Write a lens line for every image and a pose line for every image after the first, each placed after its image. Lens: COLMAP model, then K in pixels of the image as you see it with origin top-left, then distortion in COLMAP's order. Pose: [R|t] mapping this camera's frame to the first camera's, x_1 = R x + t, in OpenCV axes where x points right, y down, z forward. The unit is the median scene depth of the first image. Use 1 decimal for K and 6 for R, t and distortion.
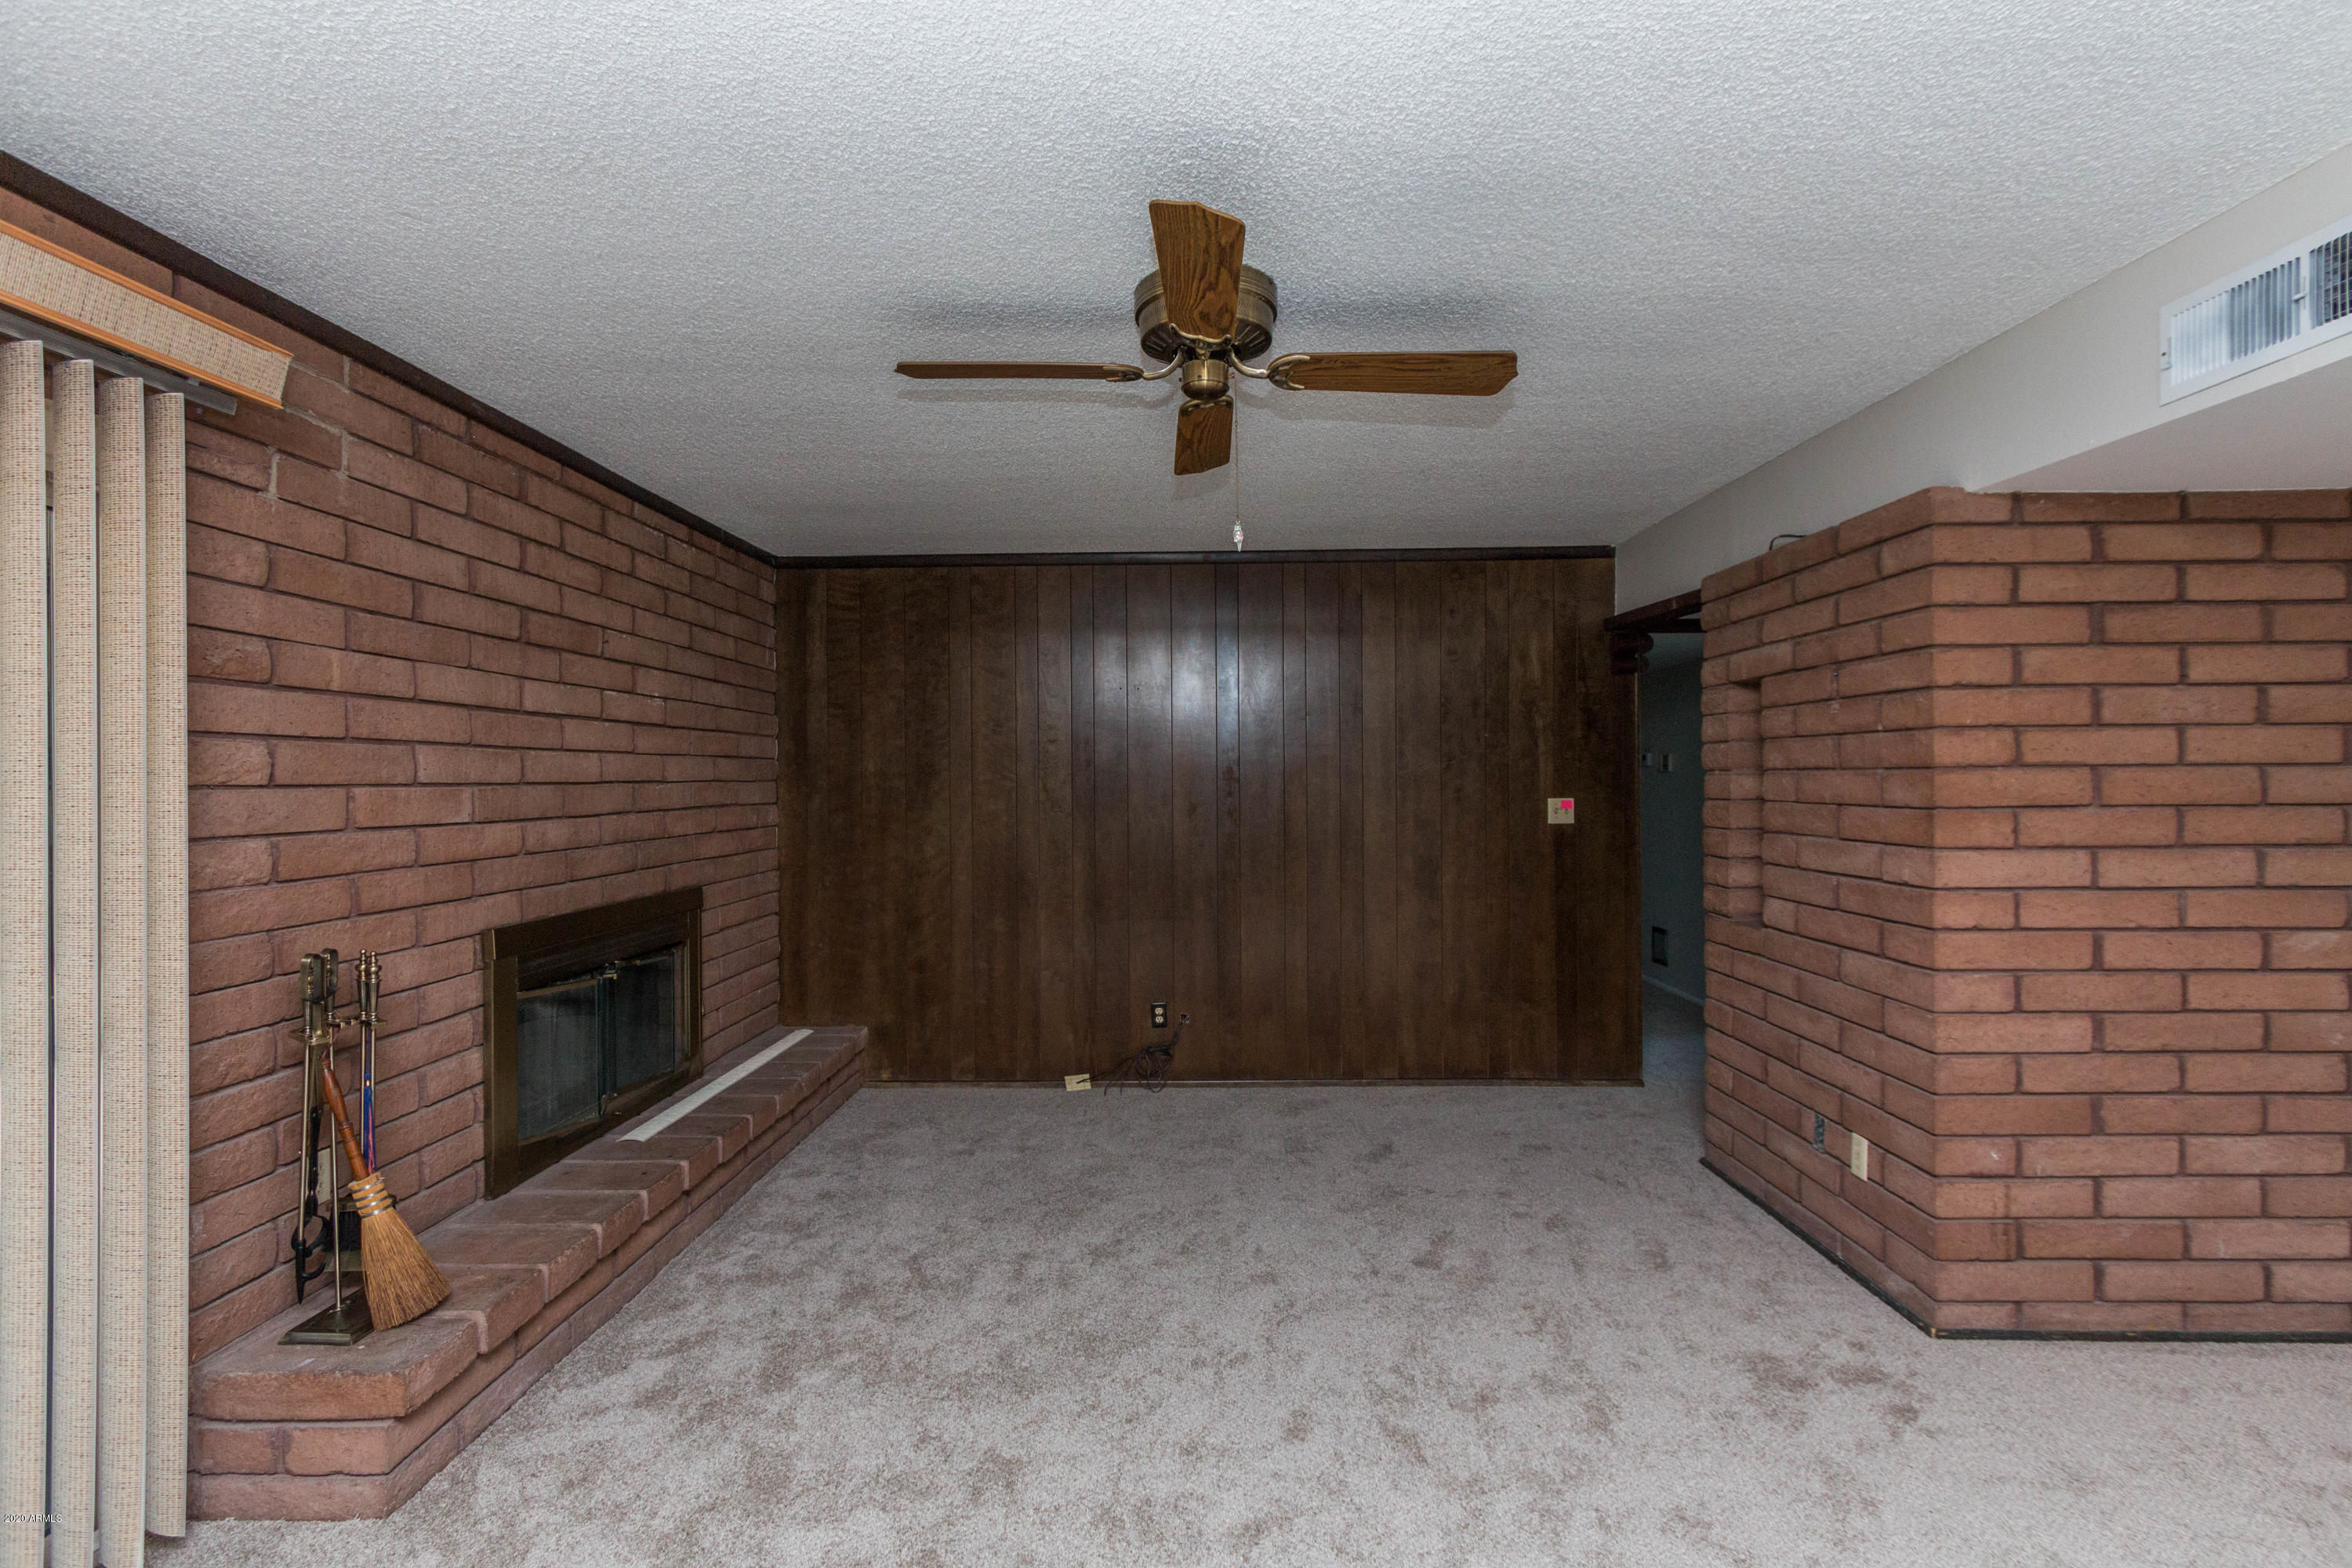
lens RADIAL K [[1060.2, 0, 1169.4], [0, 1060.2, 782.4], [0, 0, 1]] dist [0.000009, 0.001356]
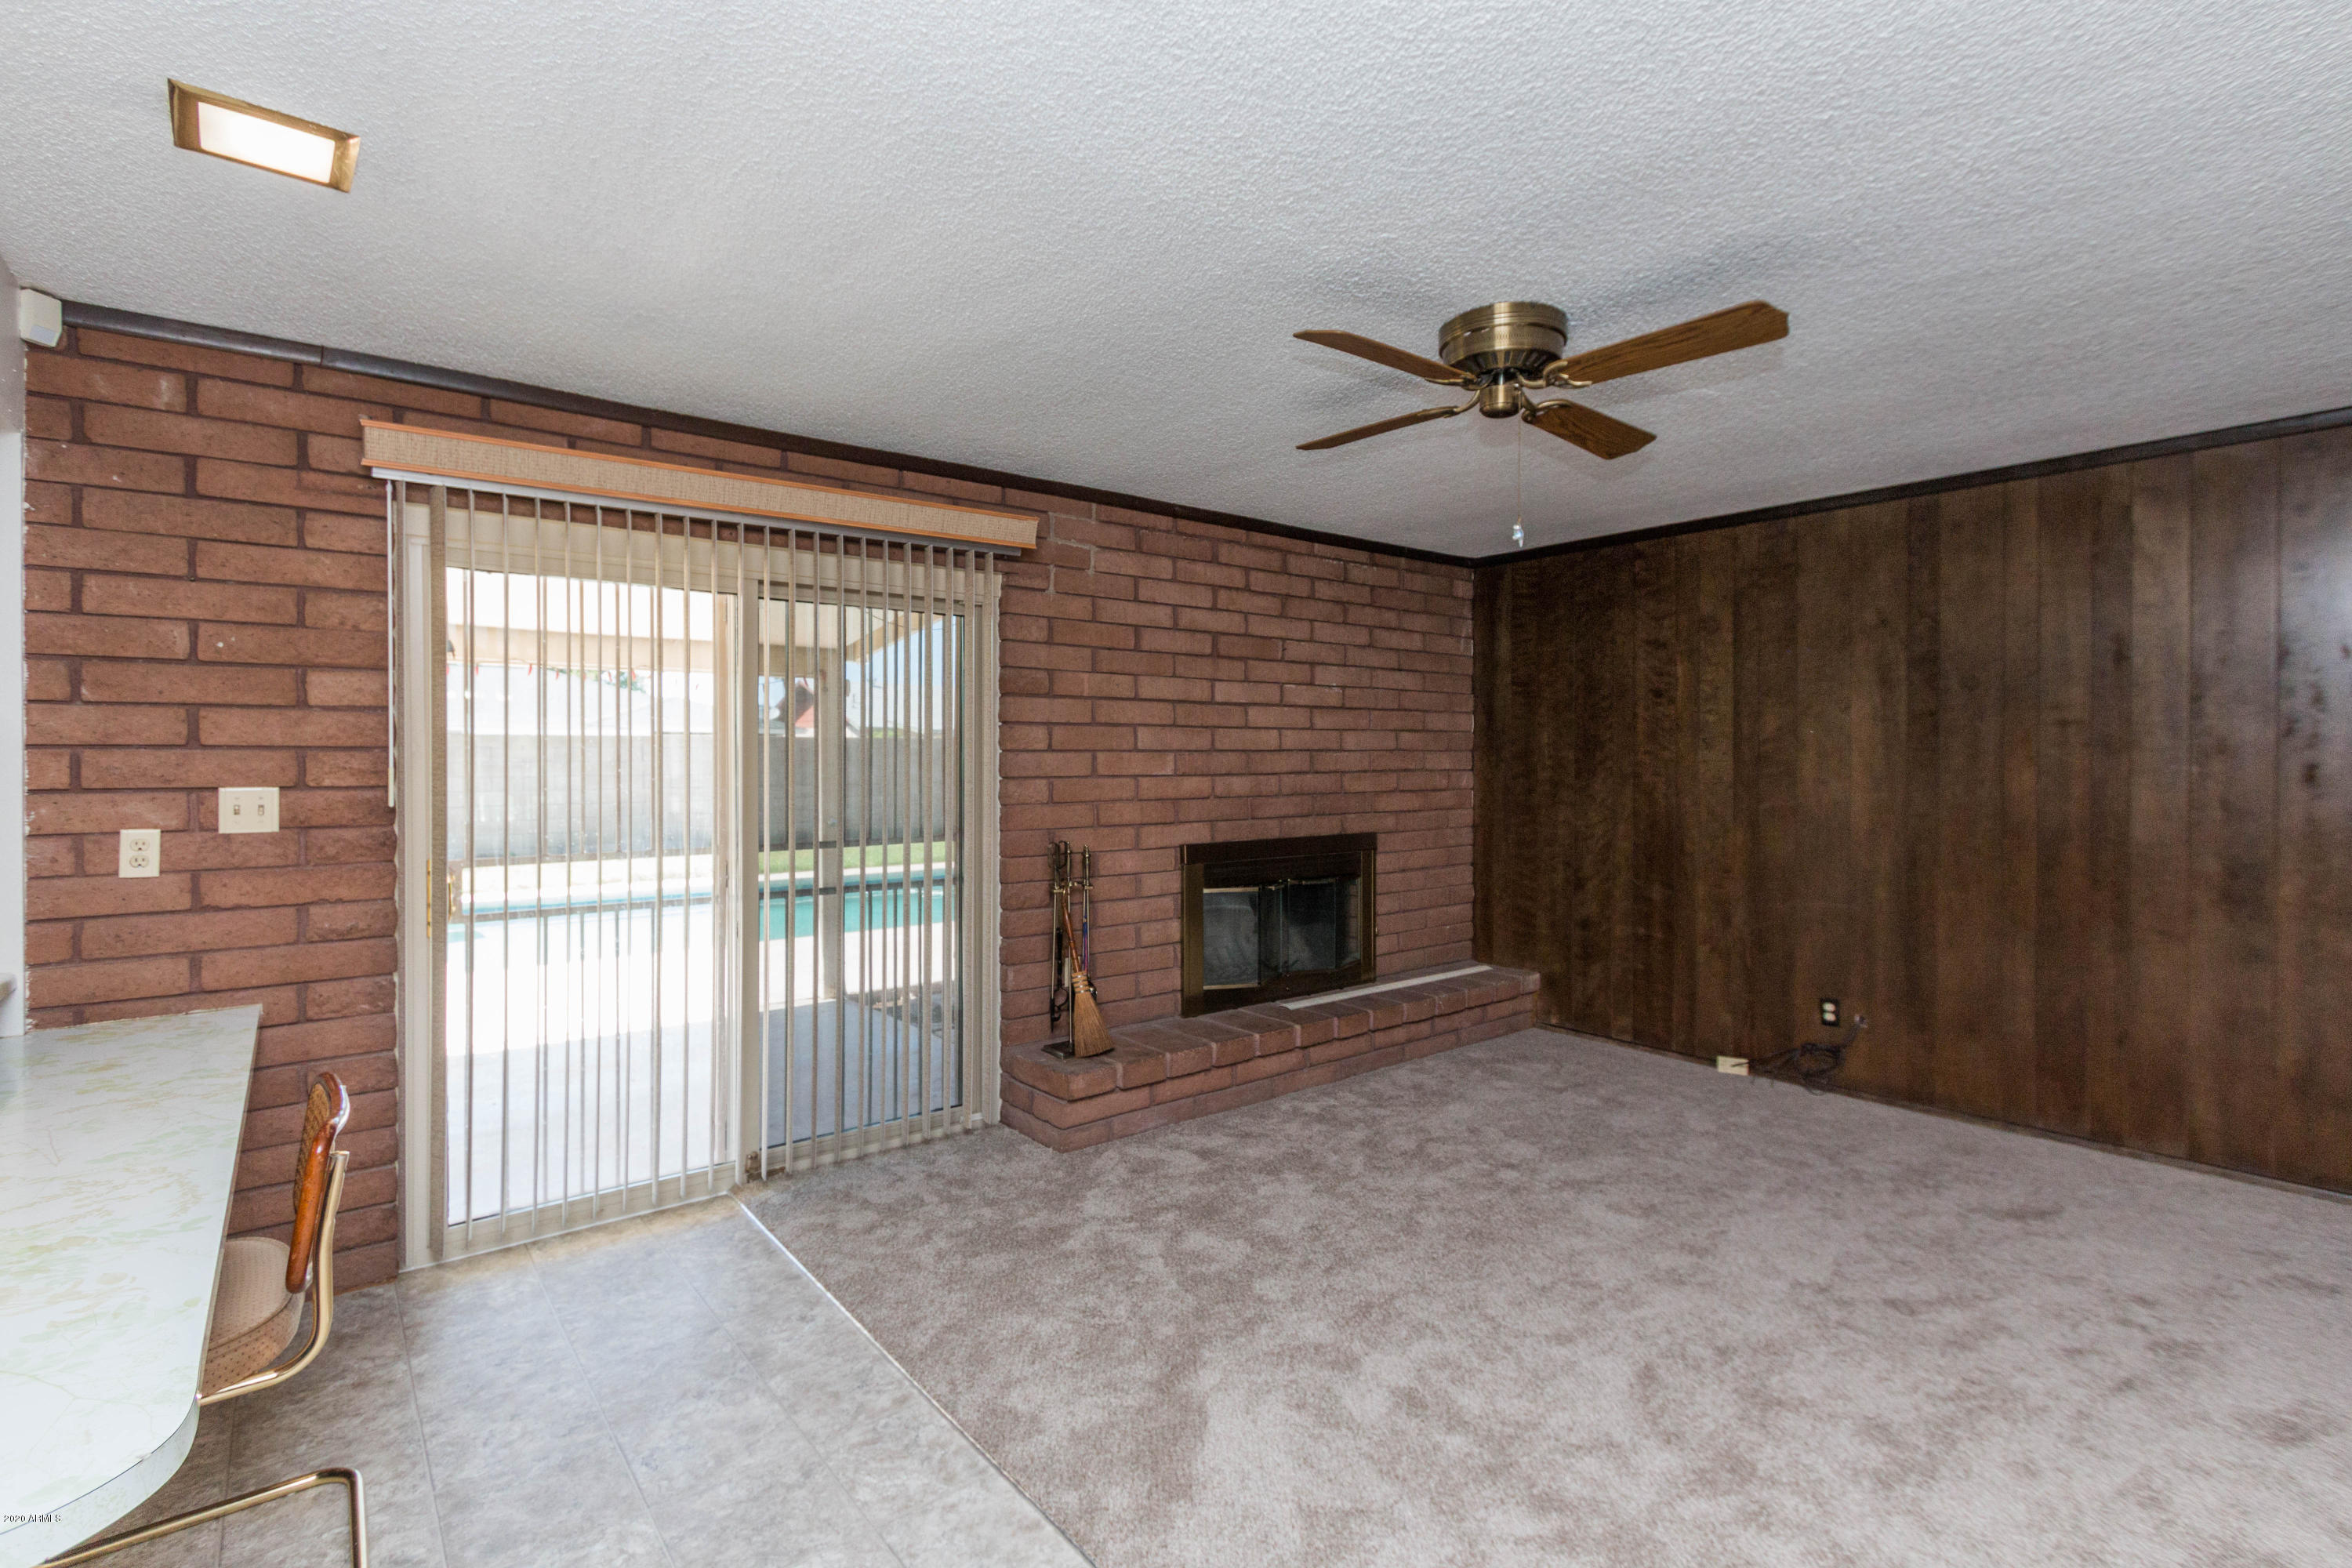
lens RADIAL K [[1060.2, 0, 1157.7], [0, 1060.2, 765.7], [0, 0, 1]] dist [0.000009, 0.001356]
pose [[0.639333, 0.013294, -0.768815, 0.491019], [-0.005474, 0.999904, 0.012738, 0.003395], [0.768911, -0.003935, 0.639344, -0.020397]]
